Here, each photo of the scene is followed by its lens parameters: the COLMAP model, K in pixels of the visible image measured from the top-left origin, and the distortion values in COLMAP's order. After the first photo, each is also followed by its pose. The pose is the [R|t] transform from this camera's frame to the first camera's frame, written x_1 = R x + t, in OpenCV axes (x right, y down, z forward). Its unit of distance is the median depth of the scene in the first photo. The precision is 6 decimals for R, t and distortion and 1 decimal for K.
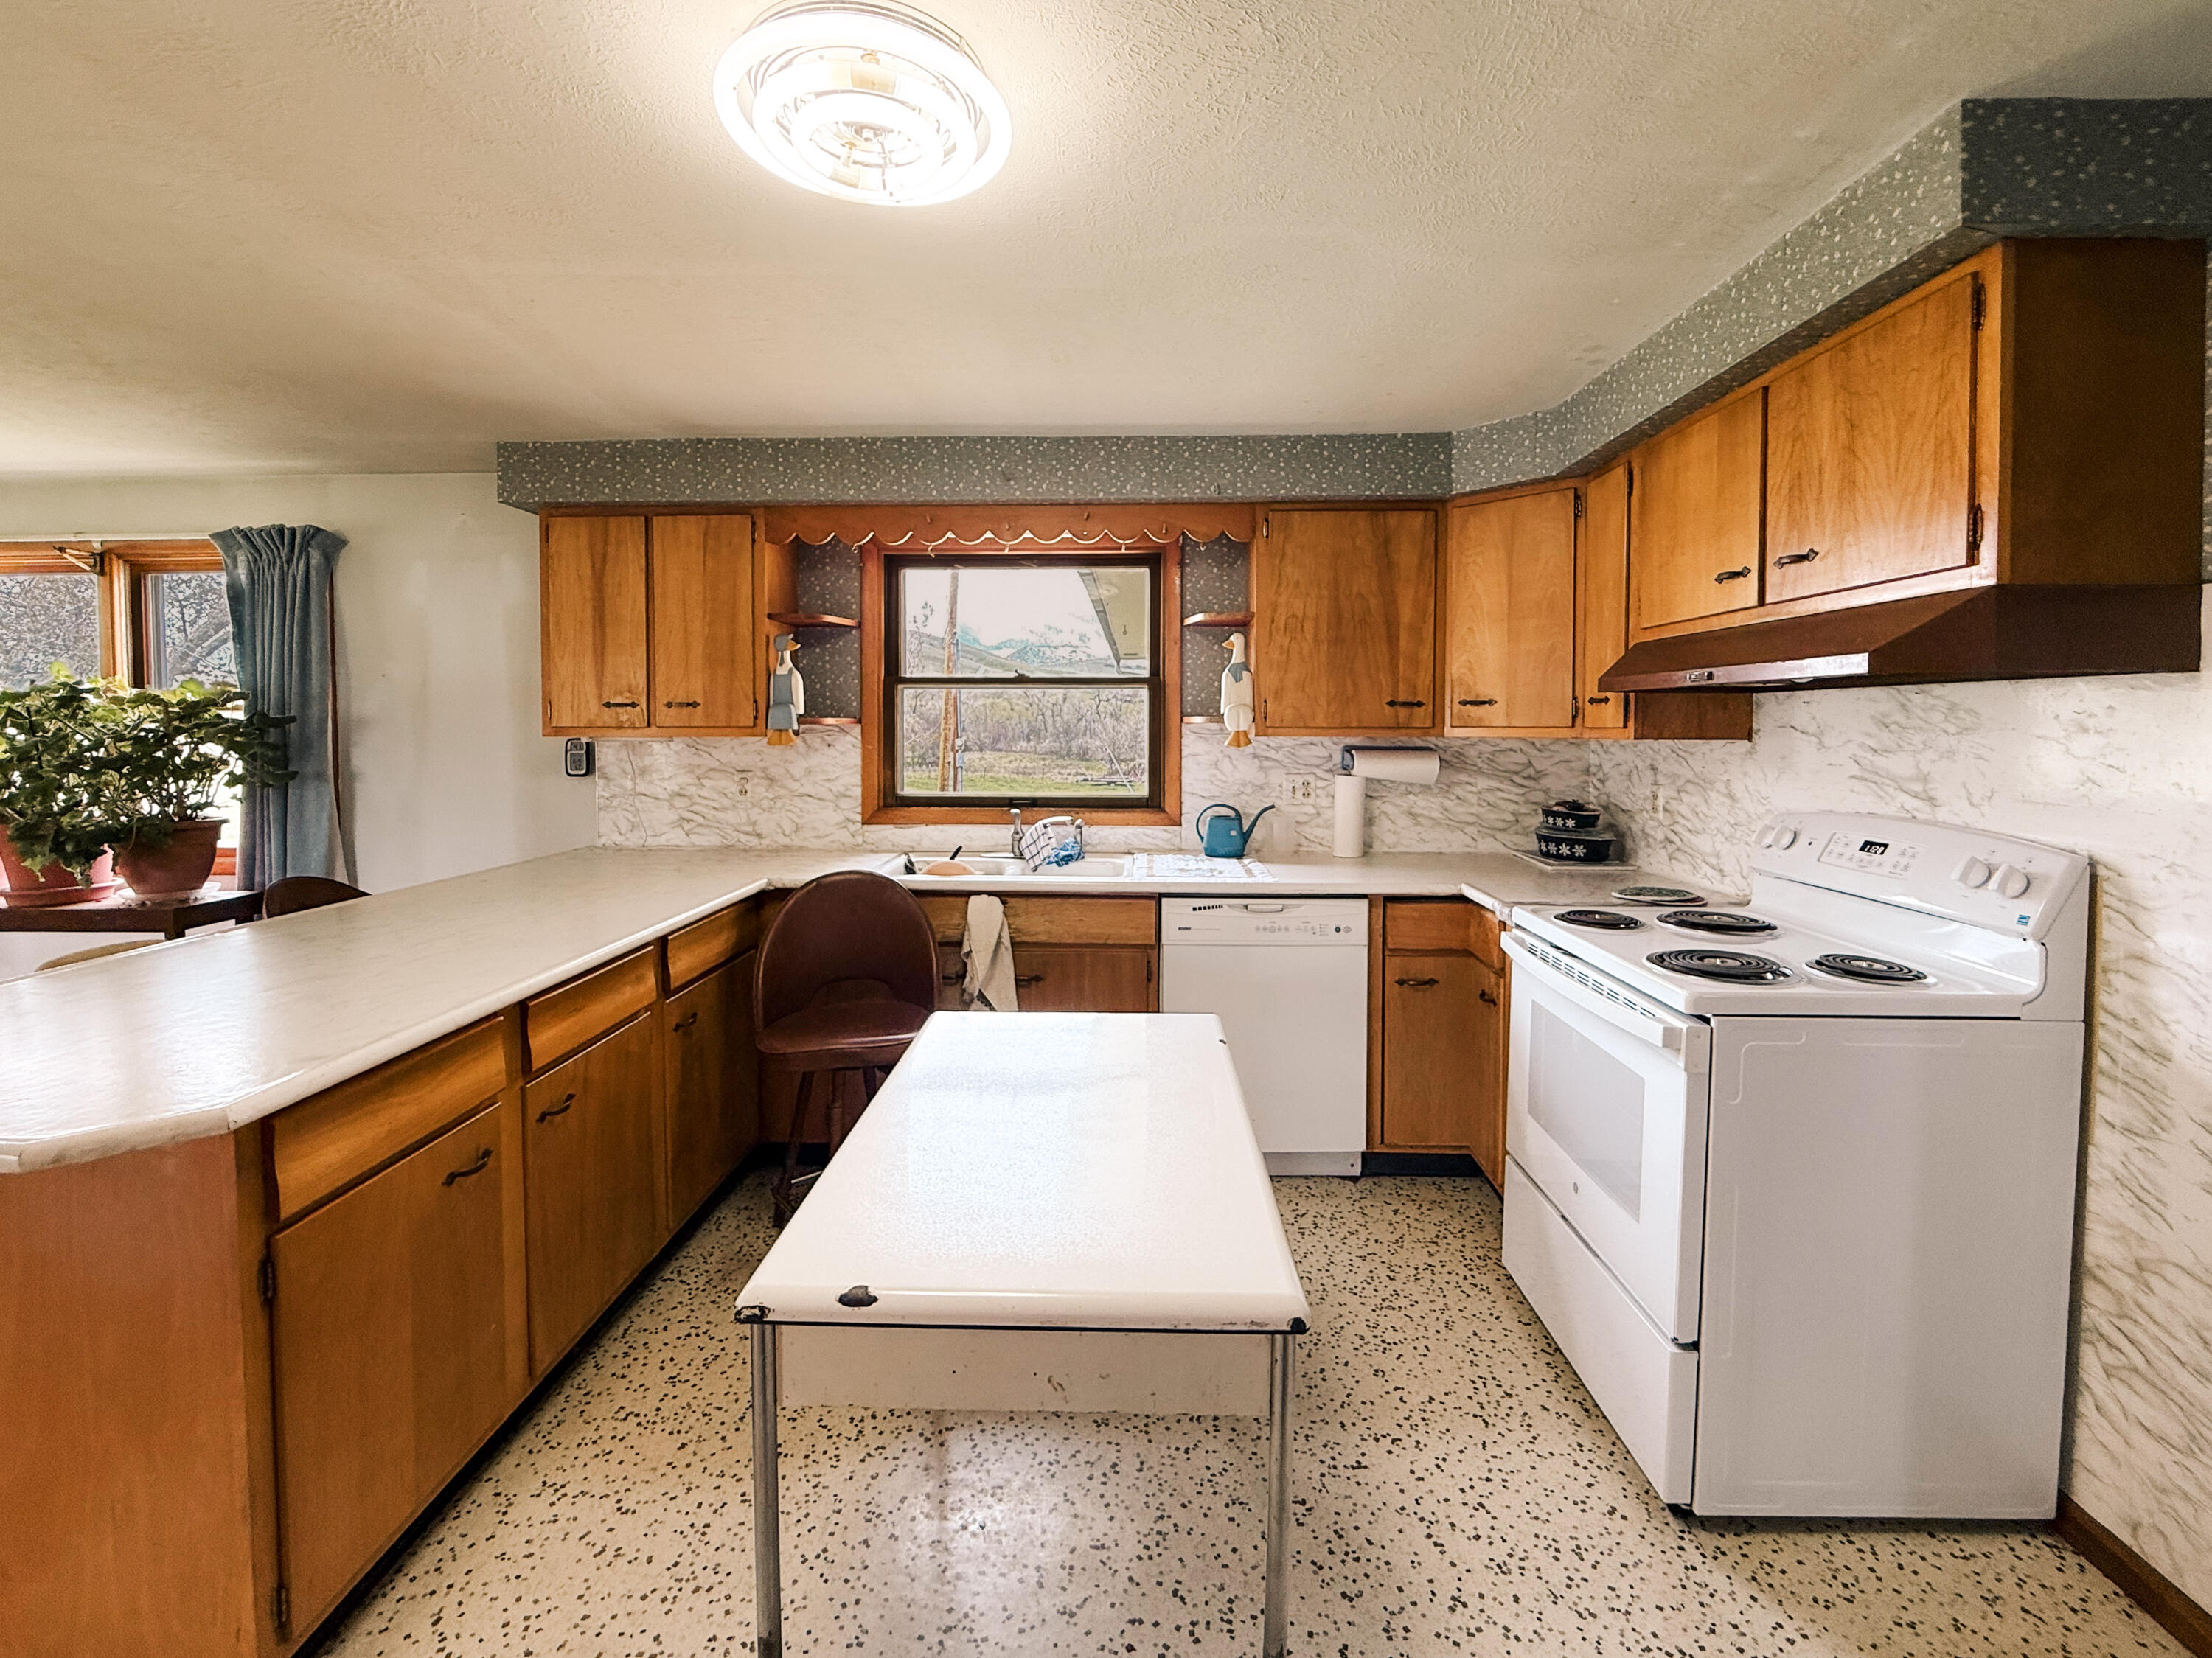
lens RADIAL K [[955.1, 0, 1109.2], [0, 955.1, 753.9], [0, 0, 1]] dist [-0.010321, -0.001169]
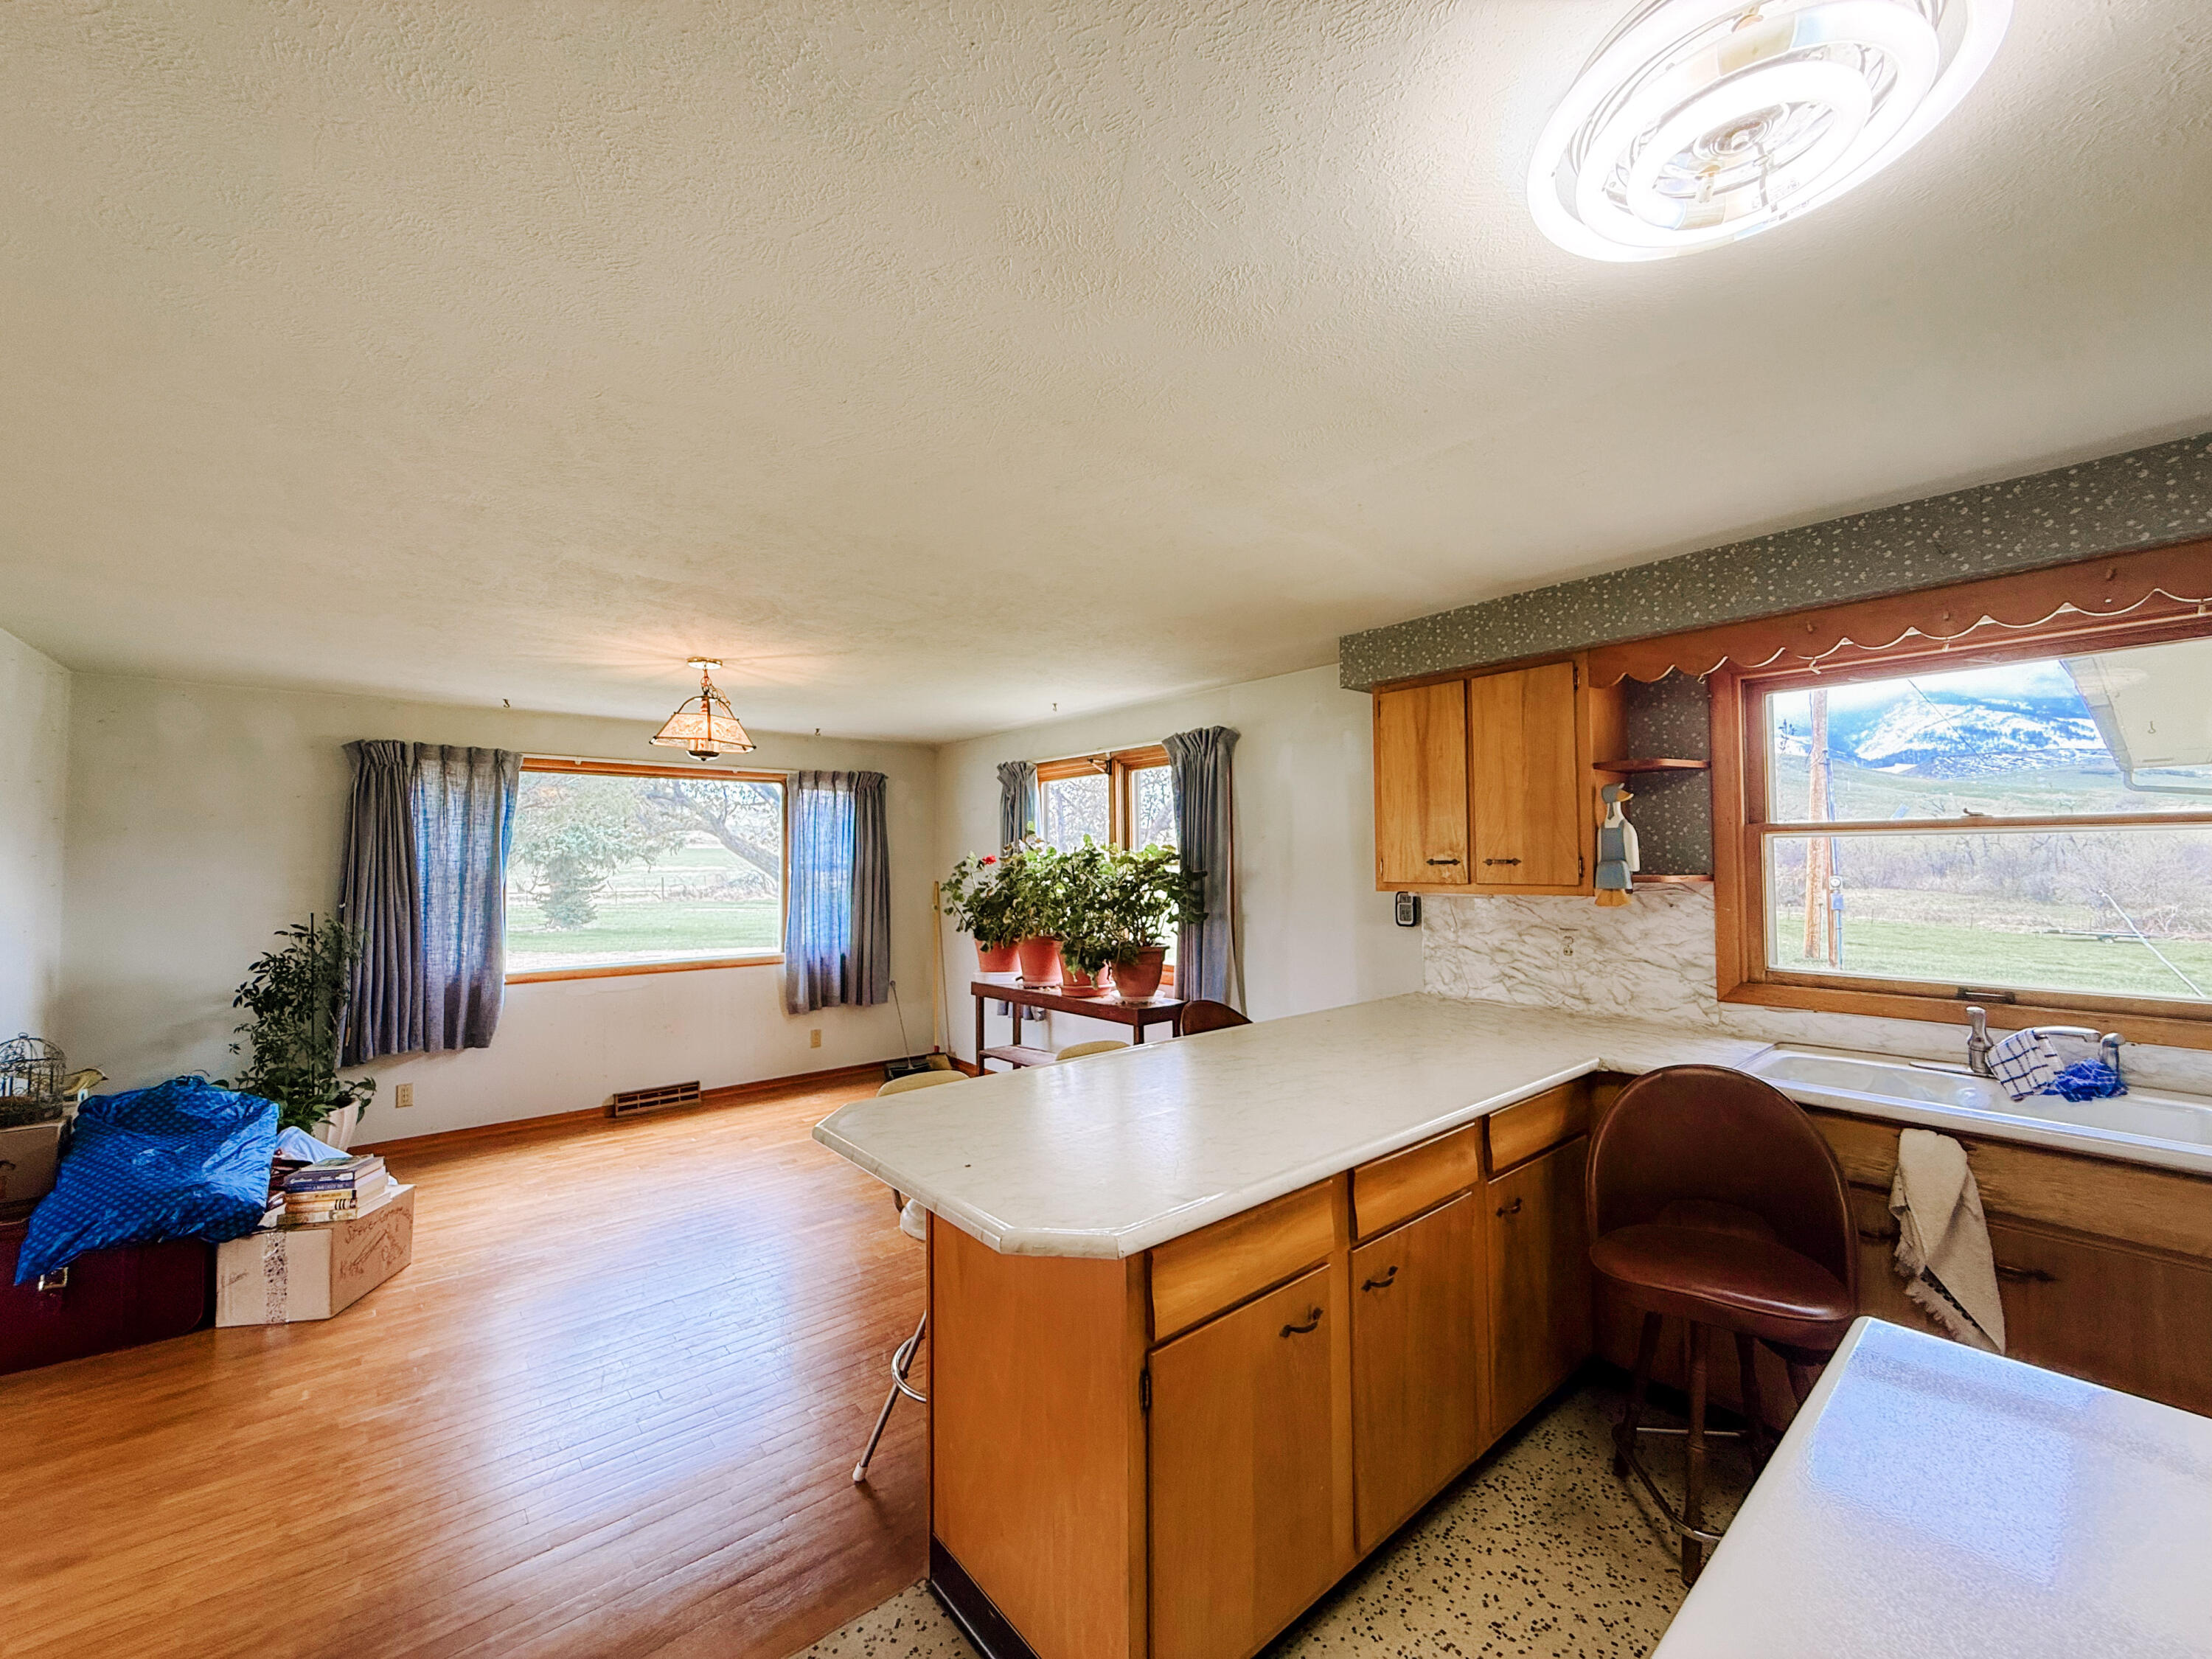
lens RADIAL K [[881.2, 0, 1108.2], [0, 881.2, 827.1], [0, 0, 1]] dist [0.000532, -0.000459]
pose [[0.666217, -0.034144, -0.744976, -0.035462], [-0.015893, 0.998074, -0.059957, -0.025553], [0.745589, 0.051784, 0.664391, 0.080343]]
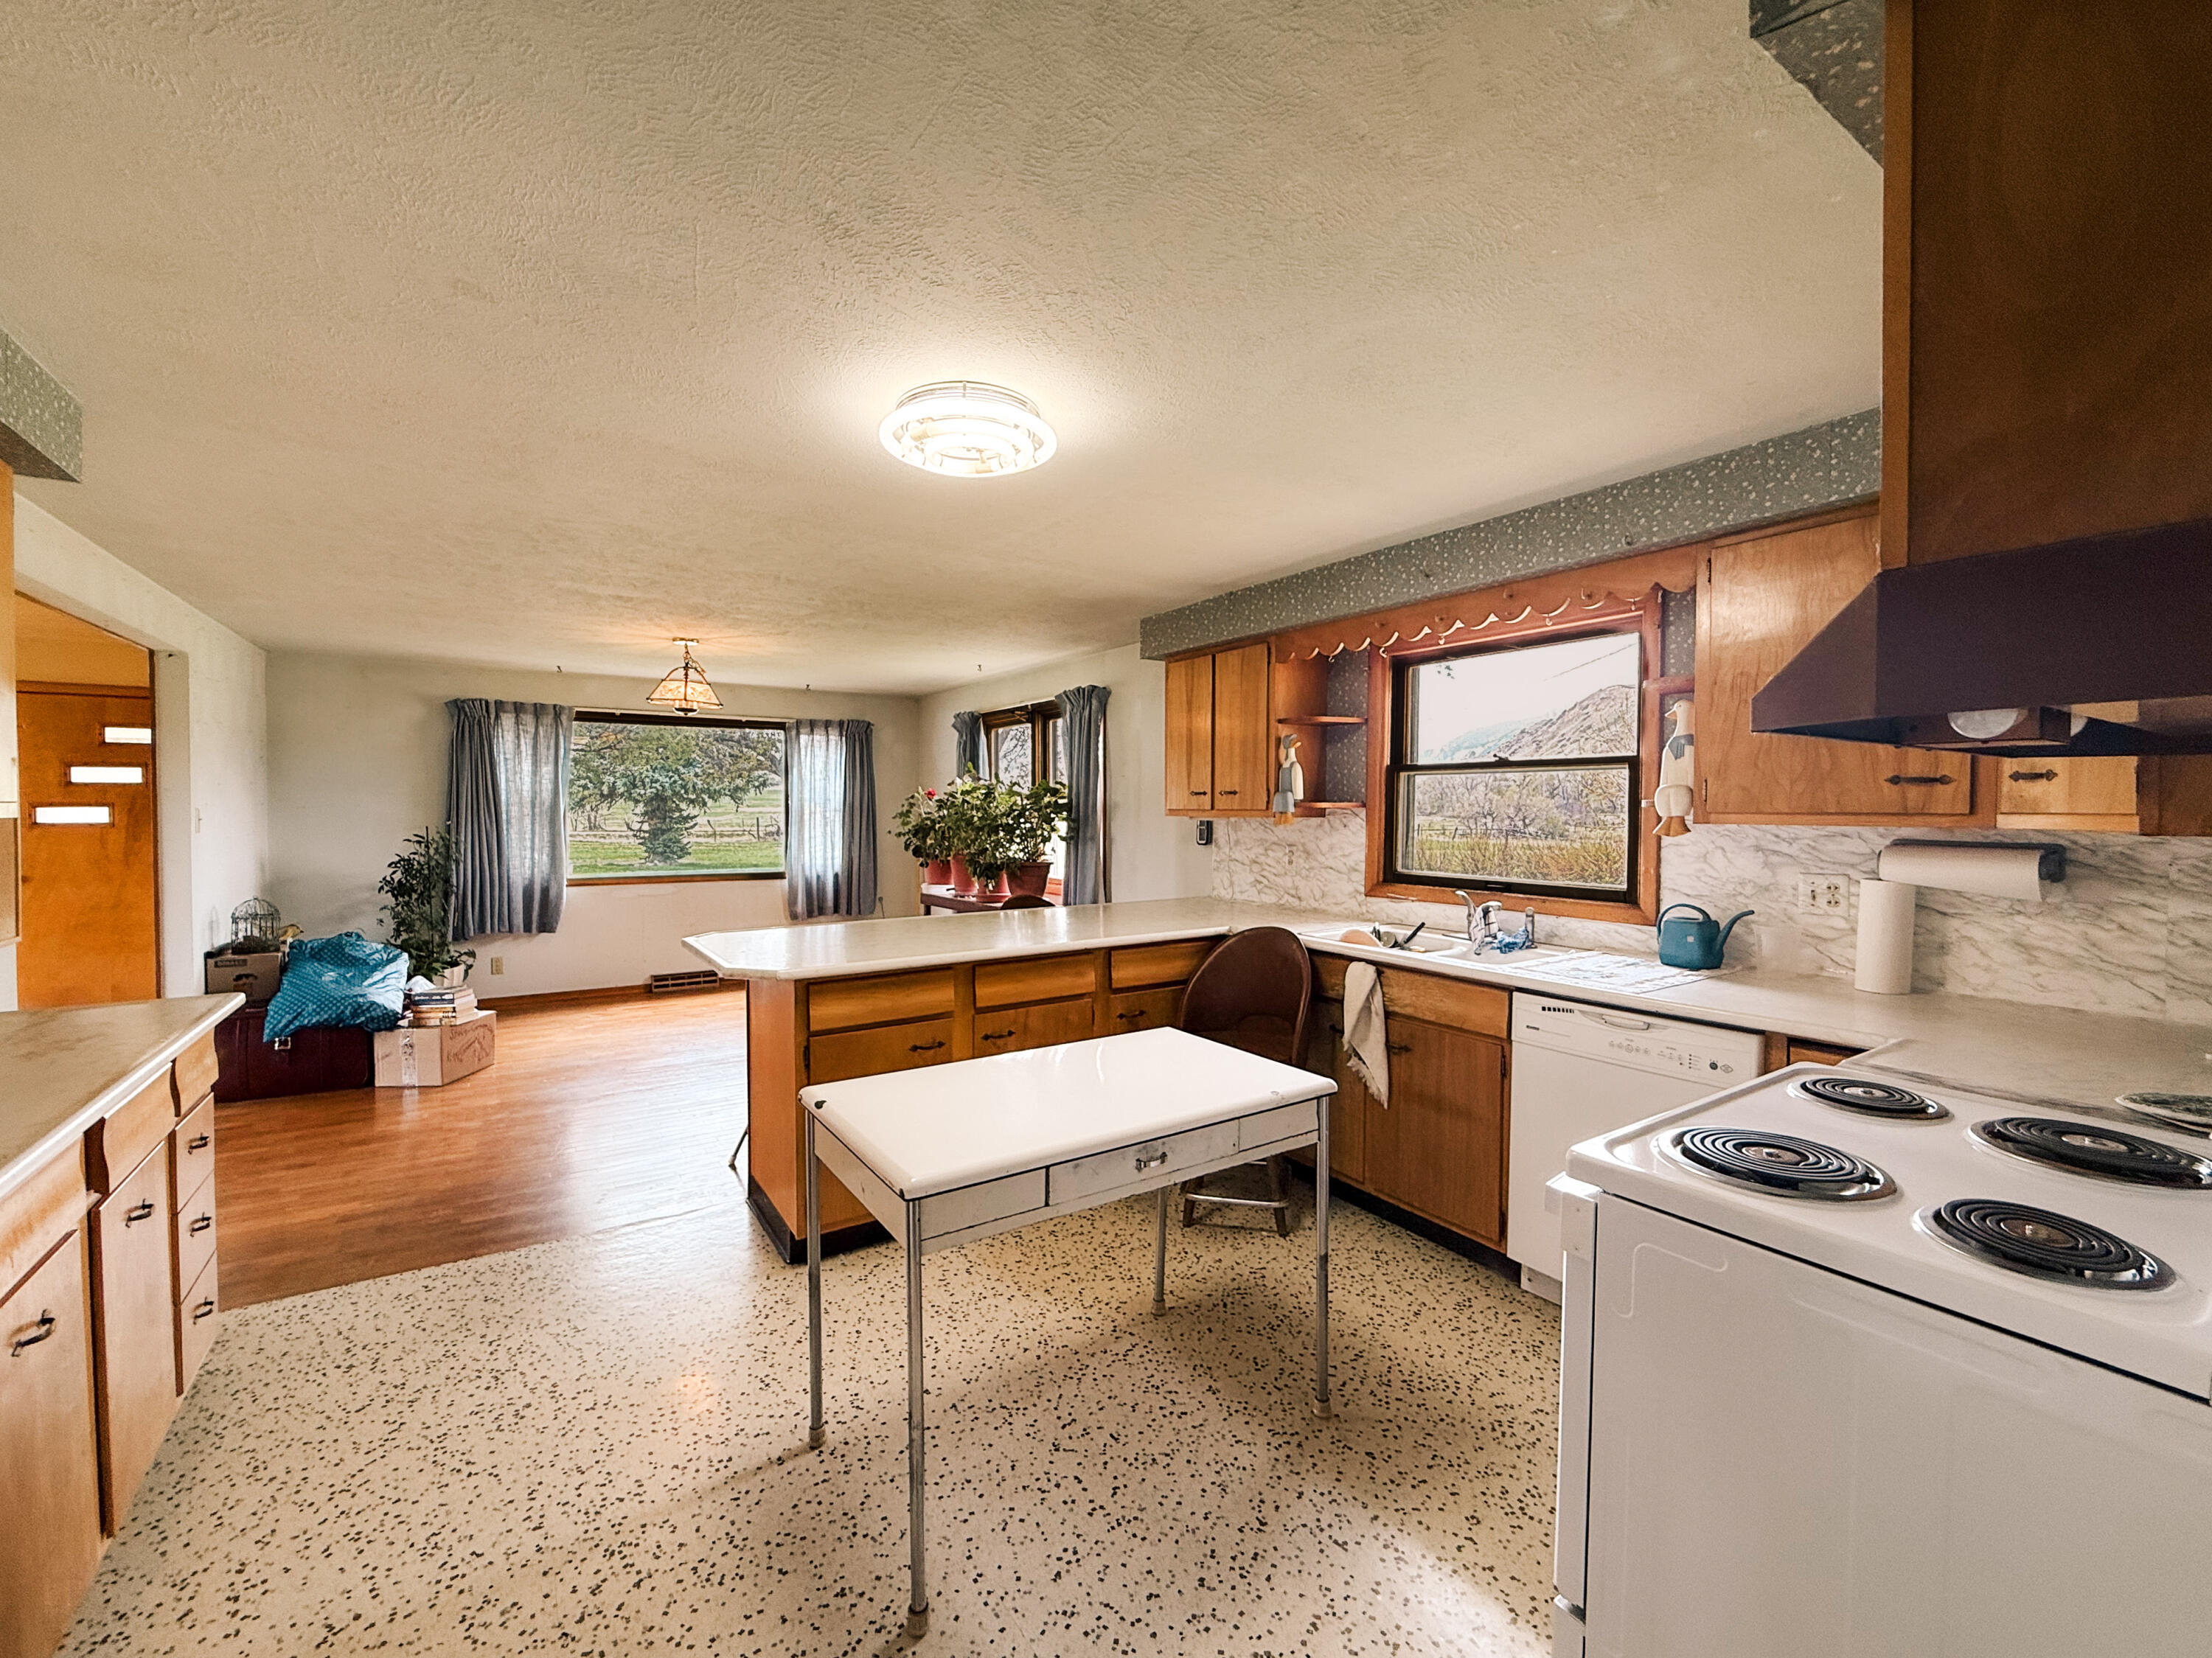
lens RADIAL K [[920.6, 0, 1105.7], [0, 920.6, 824.5], [0, 0, 1]] dist [-0.007592, -0.000547]
pose [[0.578733, 0.016863, -0.815342, 0.487437], [-0.027691, 0.999616, 0.001019, -0.003911], [0.815047, 0.021988, 0.578978, 0.117696]]
